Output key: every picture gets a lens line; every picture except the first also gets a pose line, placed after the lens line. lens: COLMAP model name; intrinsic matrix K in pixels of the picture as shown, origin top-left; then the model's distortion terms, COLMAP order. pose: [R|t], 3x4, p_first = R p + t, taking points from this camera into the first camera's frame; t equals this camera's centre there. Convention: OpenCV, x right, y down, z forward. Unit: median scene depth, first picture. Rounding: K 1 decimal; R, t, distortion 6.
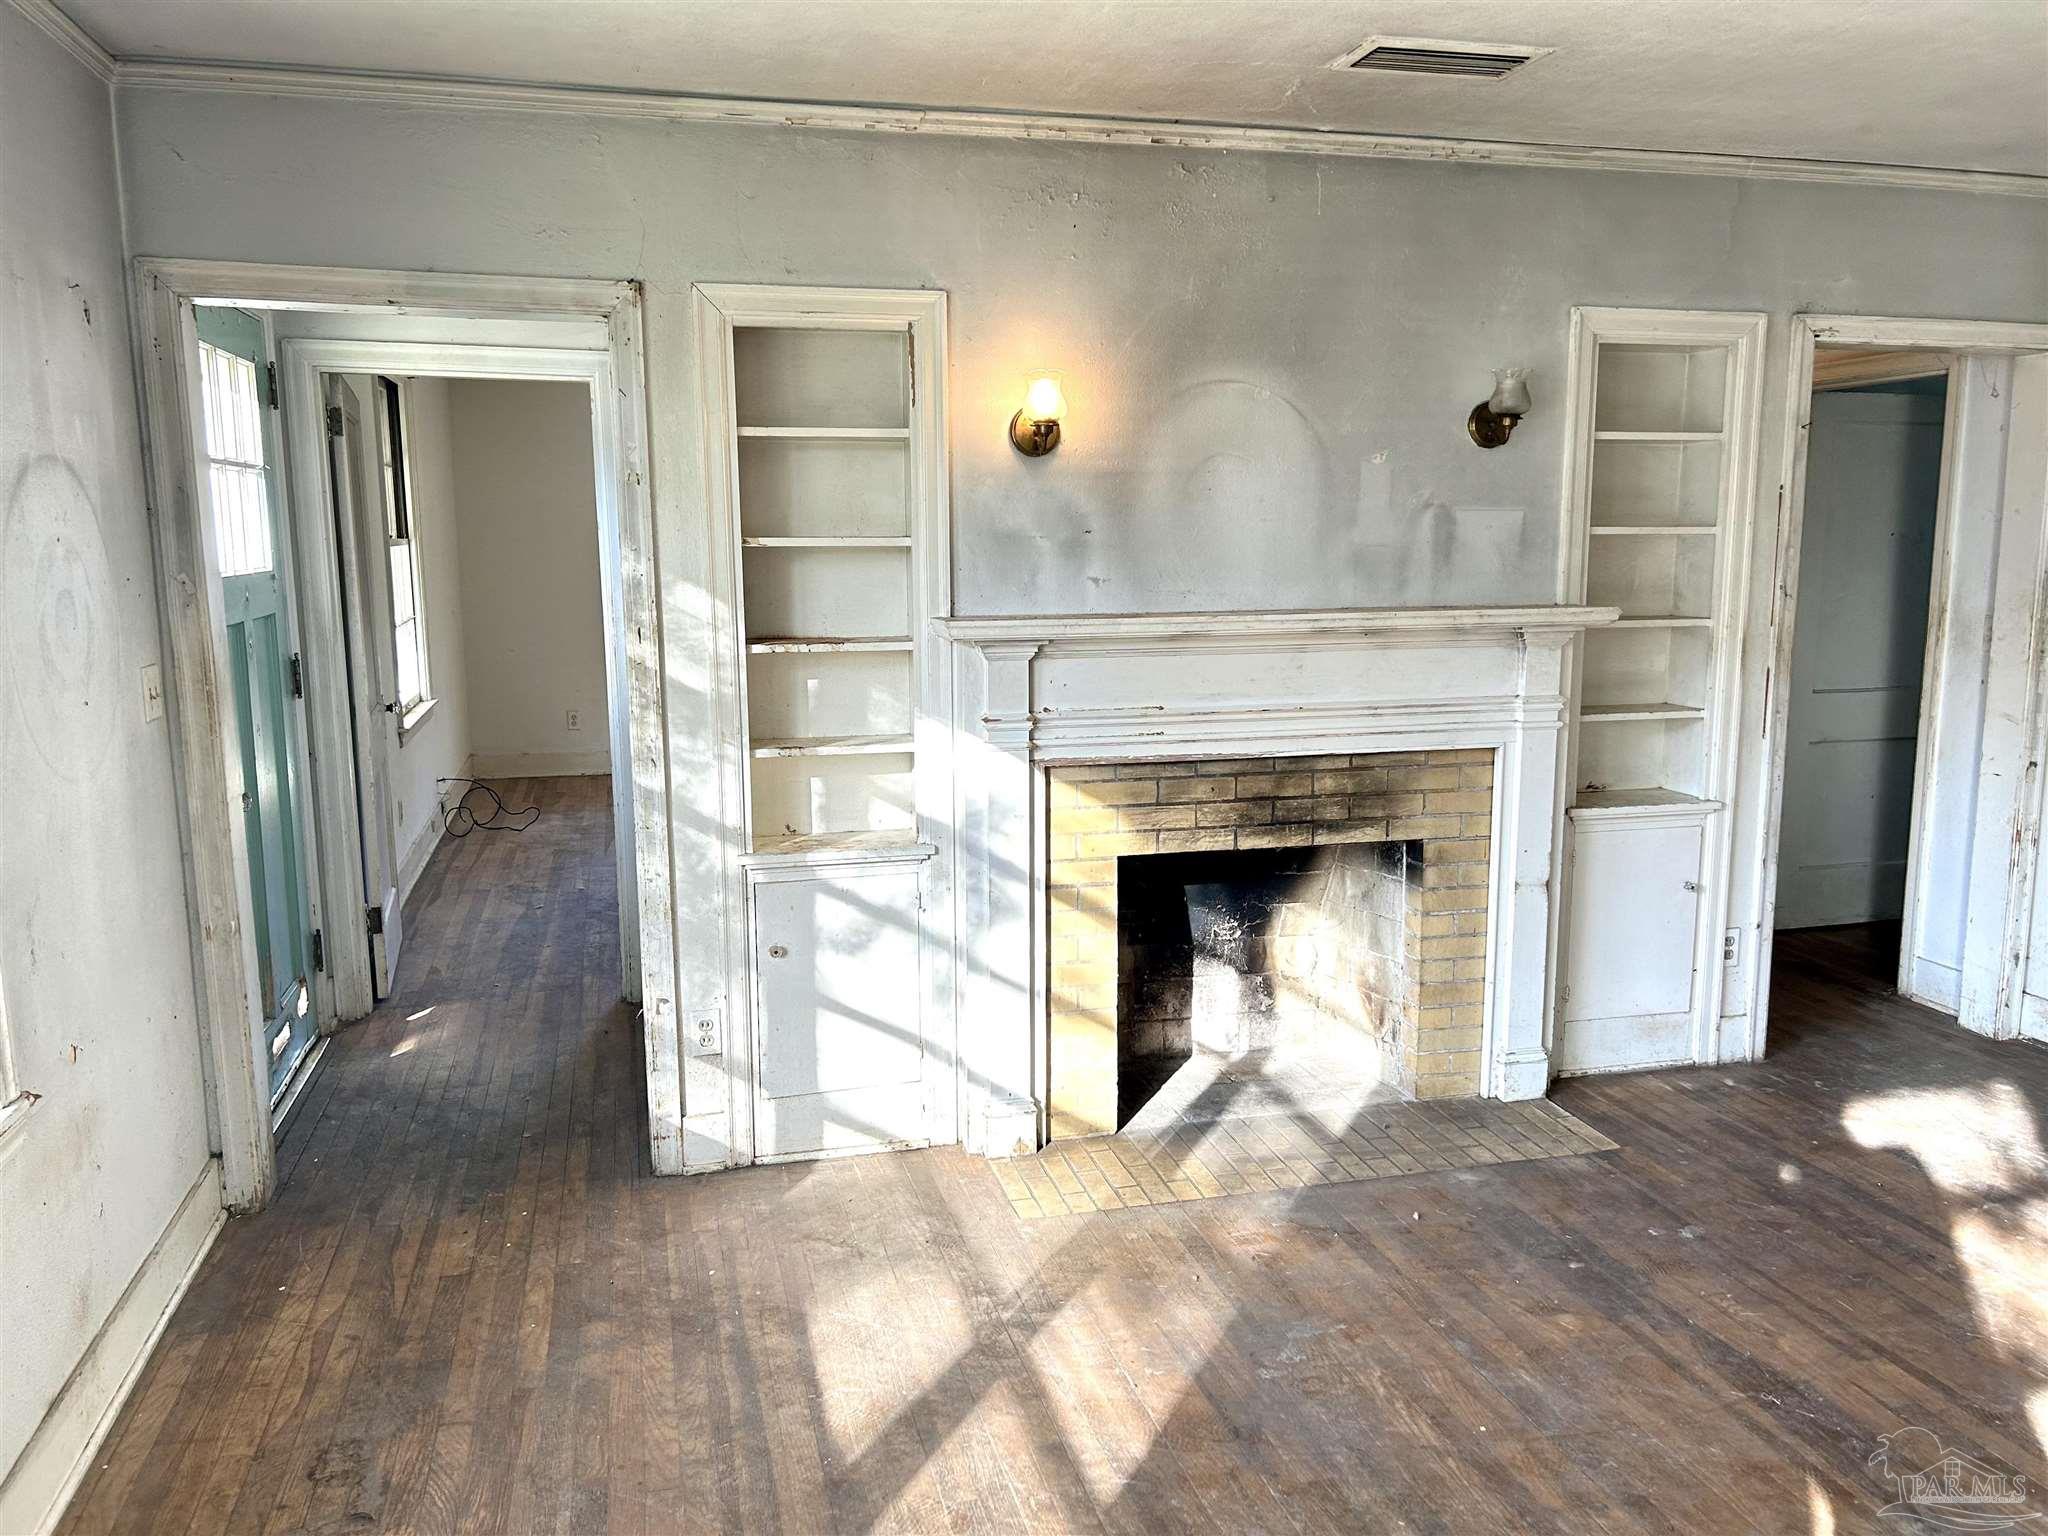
lens RADIAL K [[1539.8, 0, 1021.4], [0, 1539.8, 772.9], [0, 0, 1]] dist [0.063534, -0.065194]
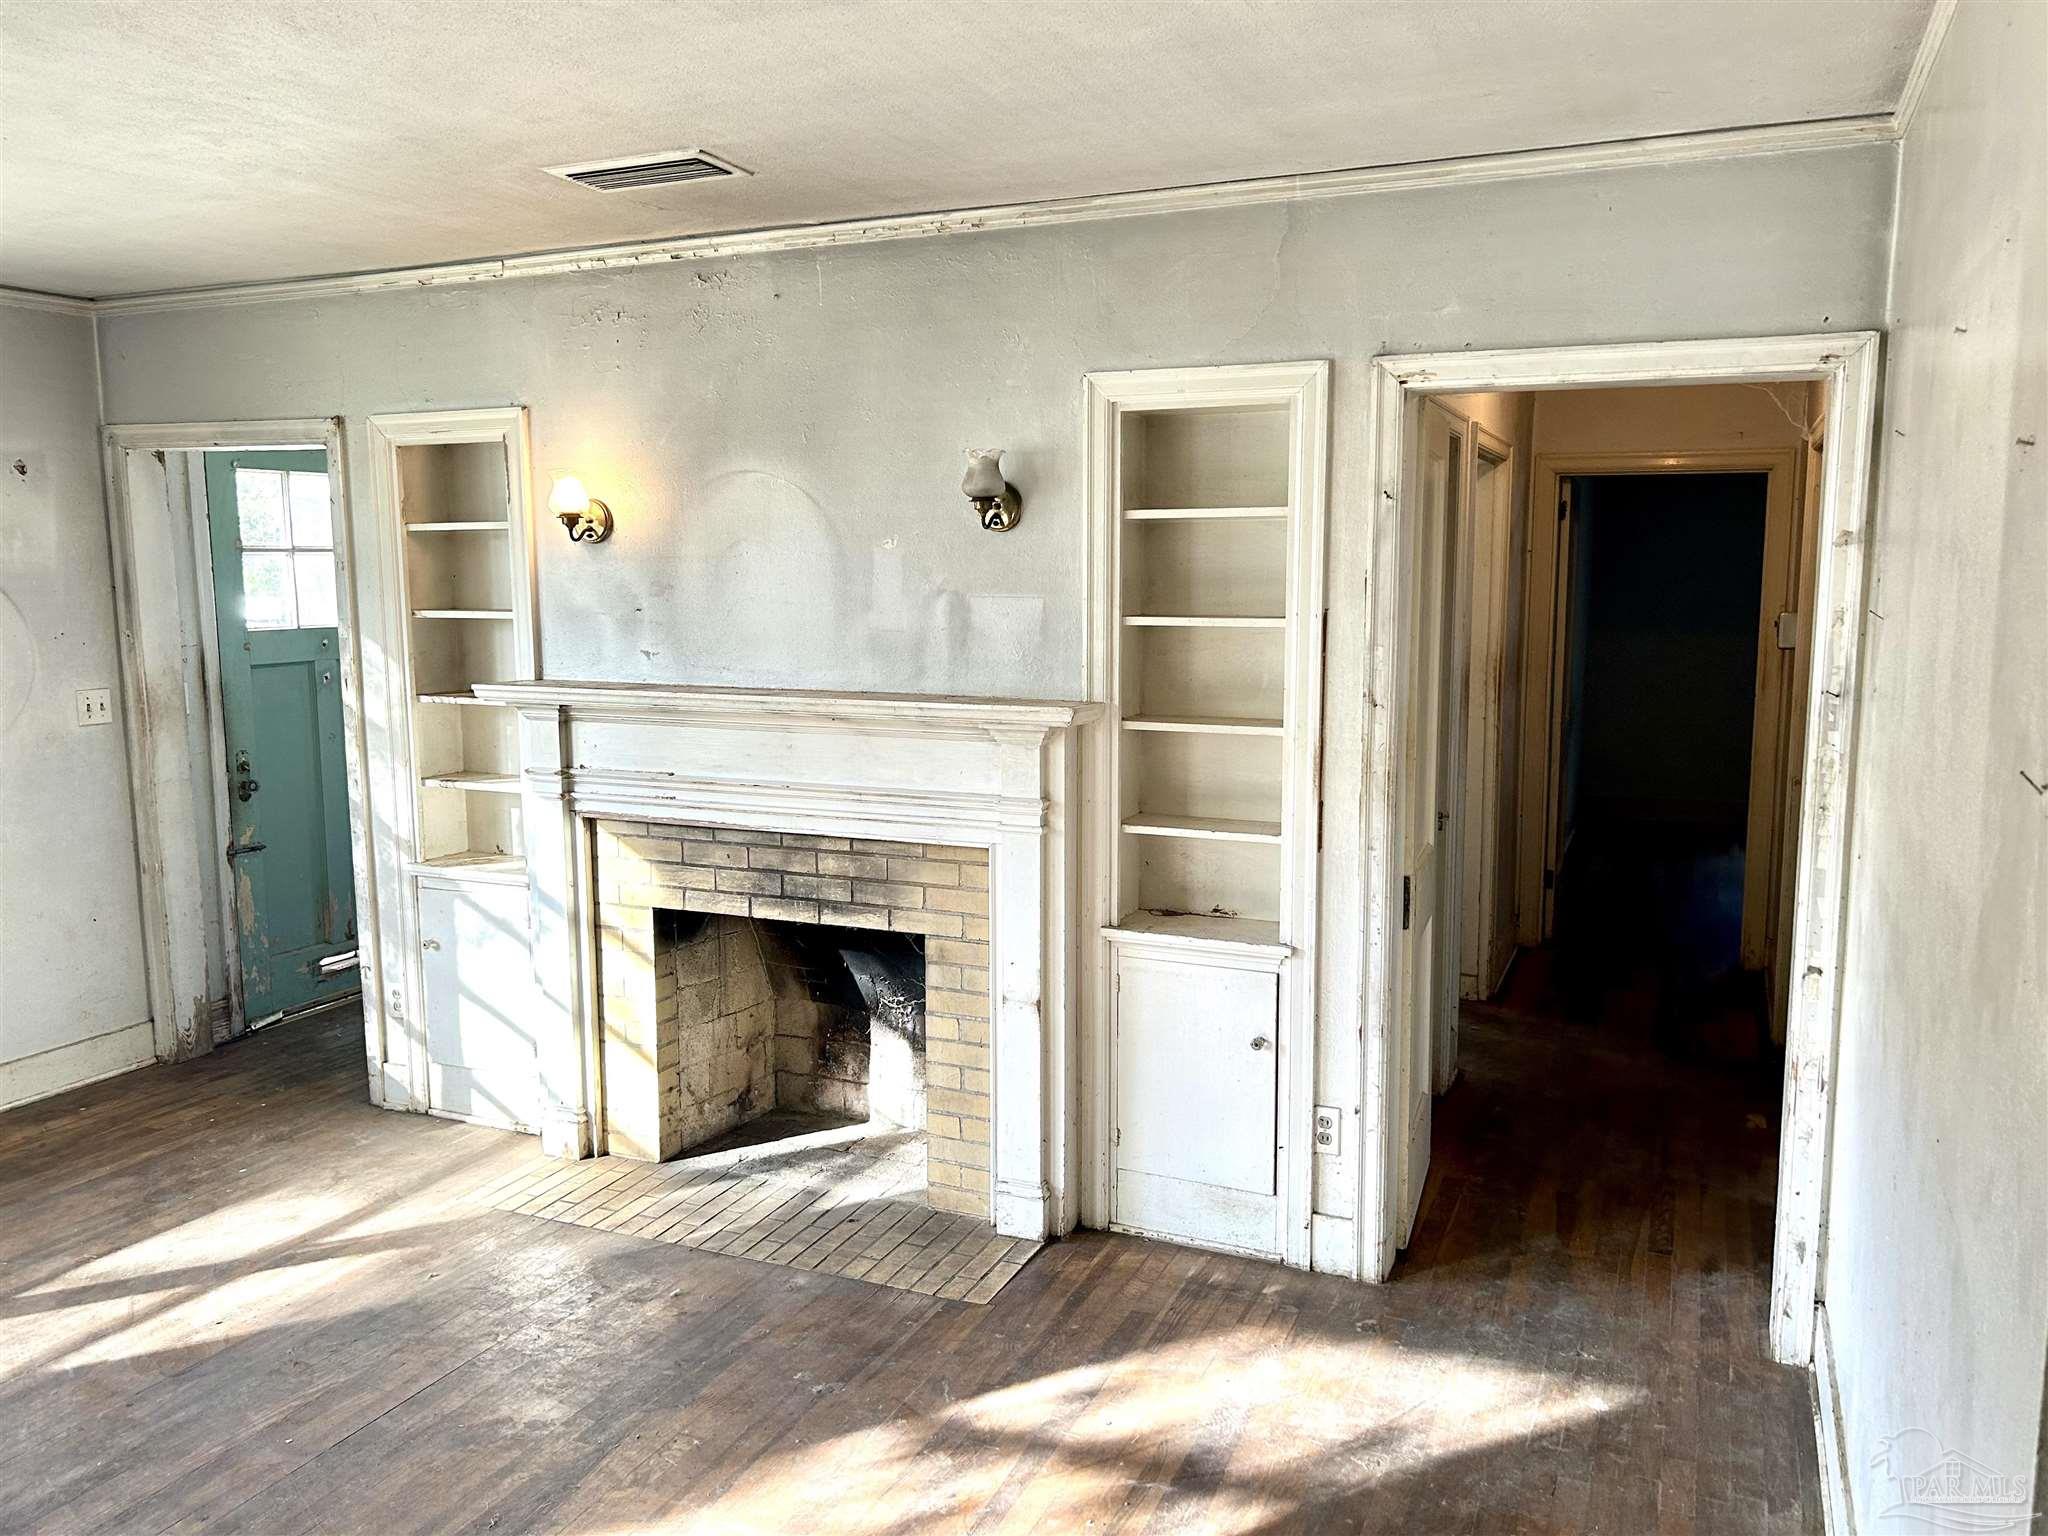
lens RADIAL K [[1539.8, 0, 1029.7], [0, 1539.8, 775.0], [0, 0, 1]] dist [0.063534, -0.065194]
pose [[0.786425, 0.084696, -0.611852, 0.915393], [-0.096883, 0.995208, 0.013237, -0.077404], [0.610041, 0.048868, 0.790862, 0.285951]]
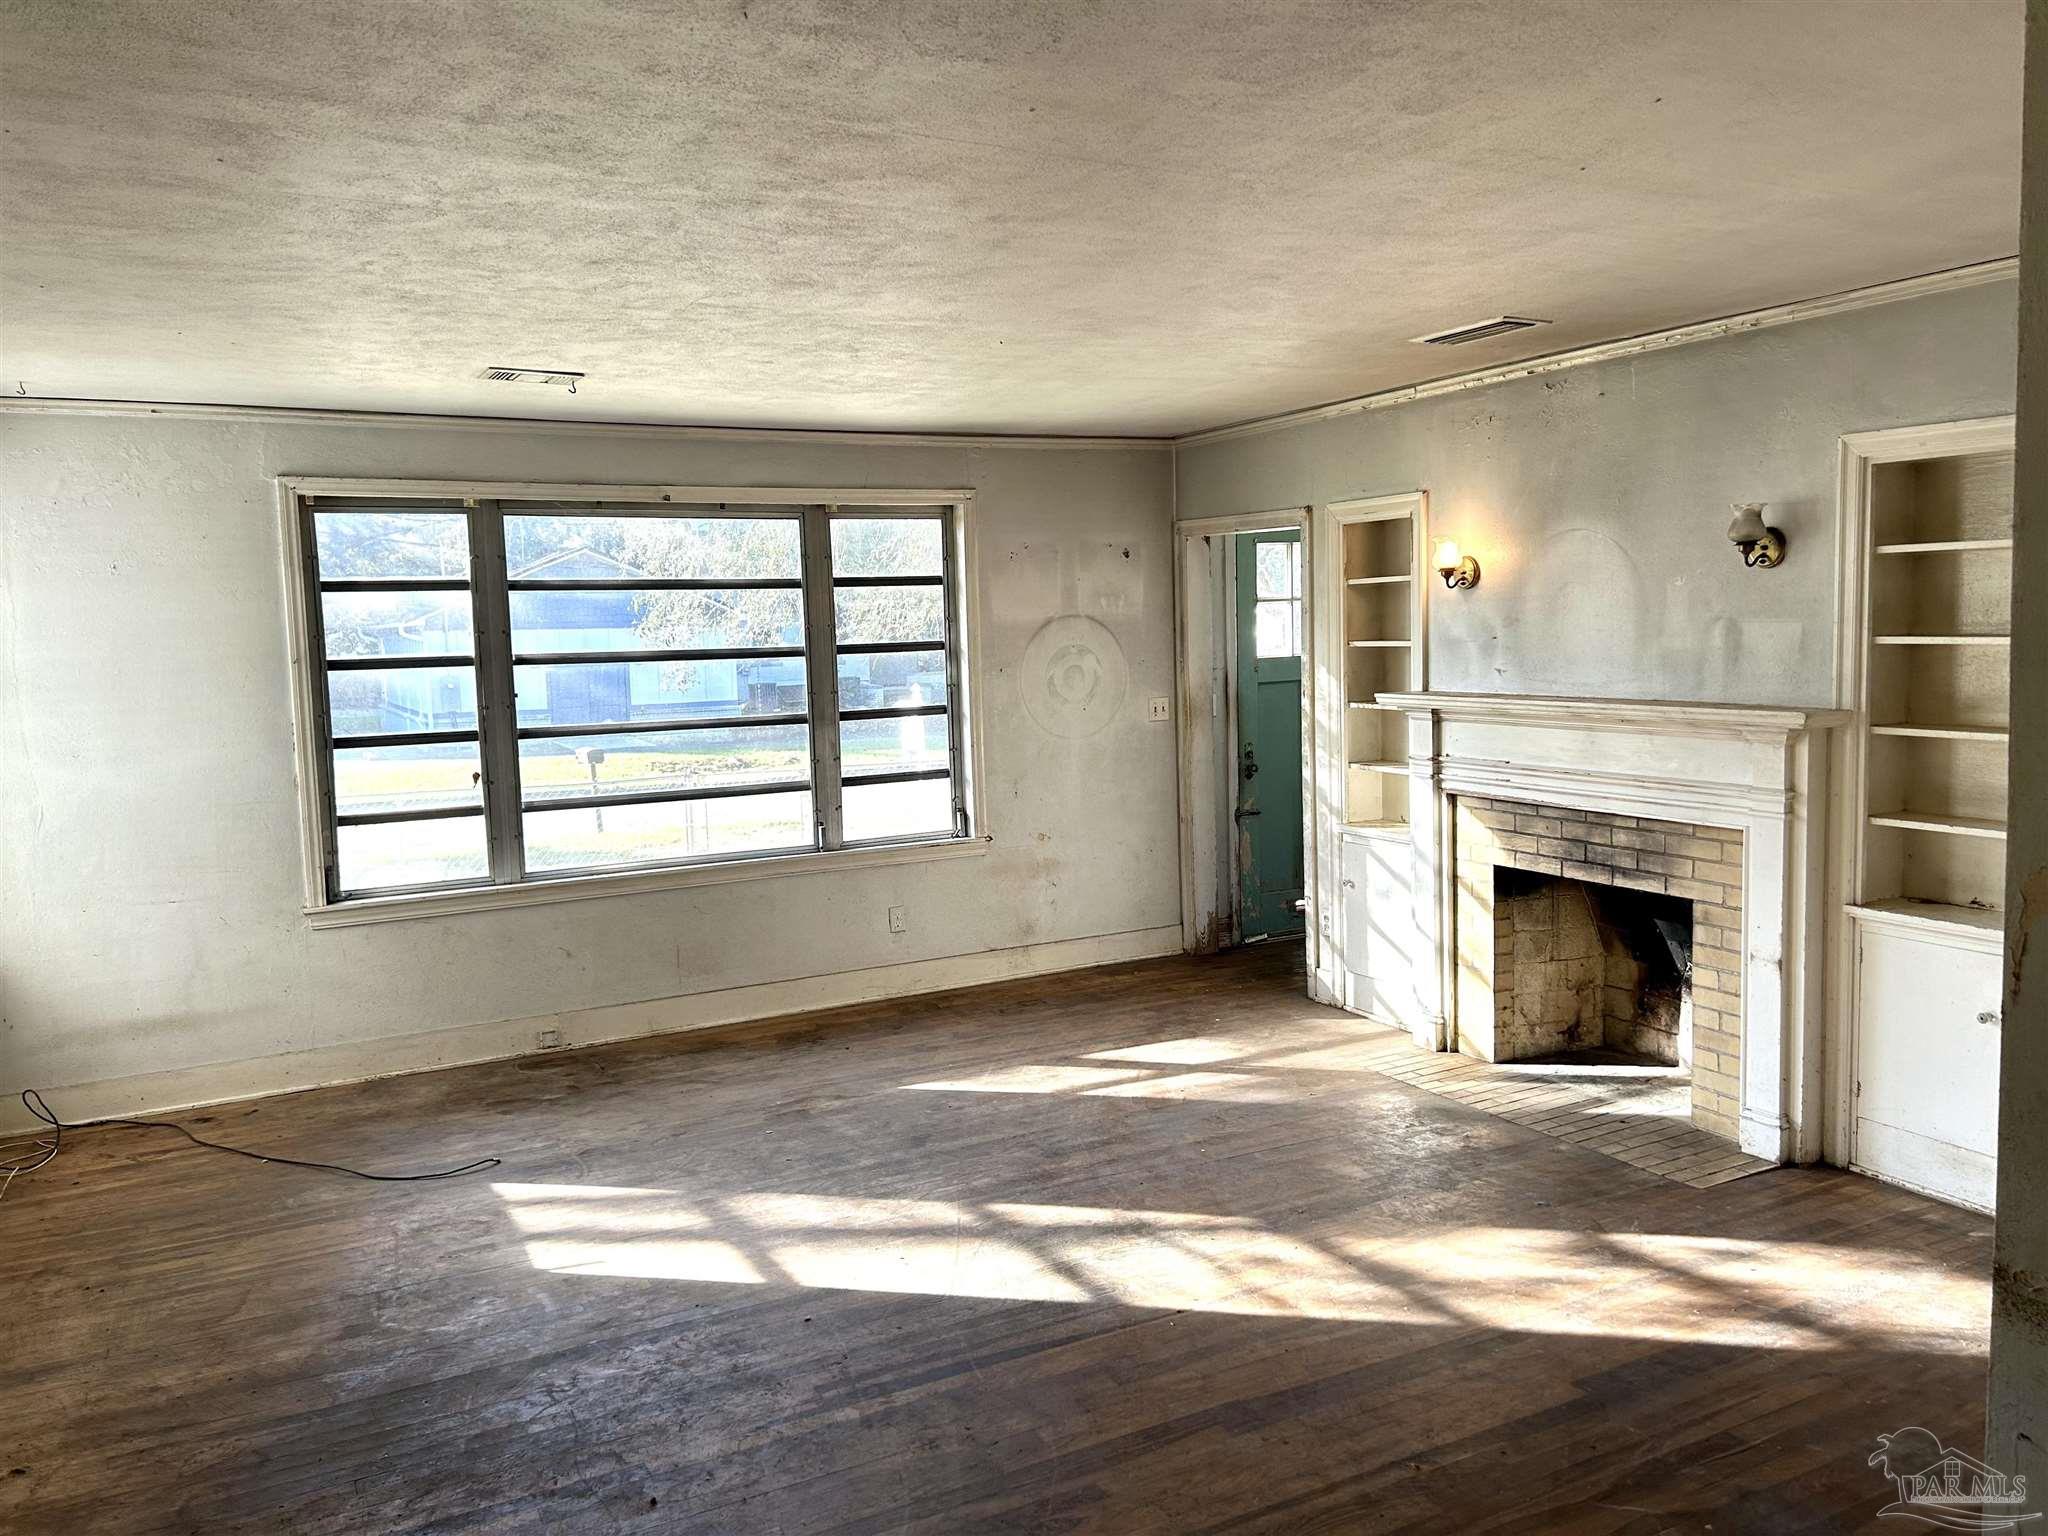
lens RADIAL K [[1539.8, 0, 1029.5], [0, 1539.8, 761.2], [0, 0, 1]] dist [0.063534, -0.065194]
pose [[0.236099, 0.087542, -0.967778, 1.314122], [-0.125249, 0.990368, 0.059030, -0.069925], [0.963623, 0.107276, 0.244789, 0.219310]]
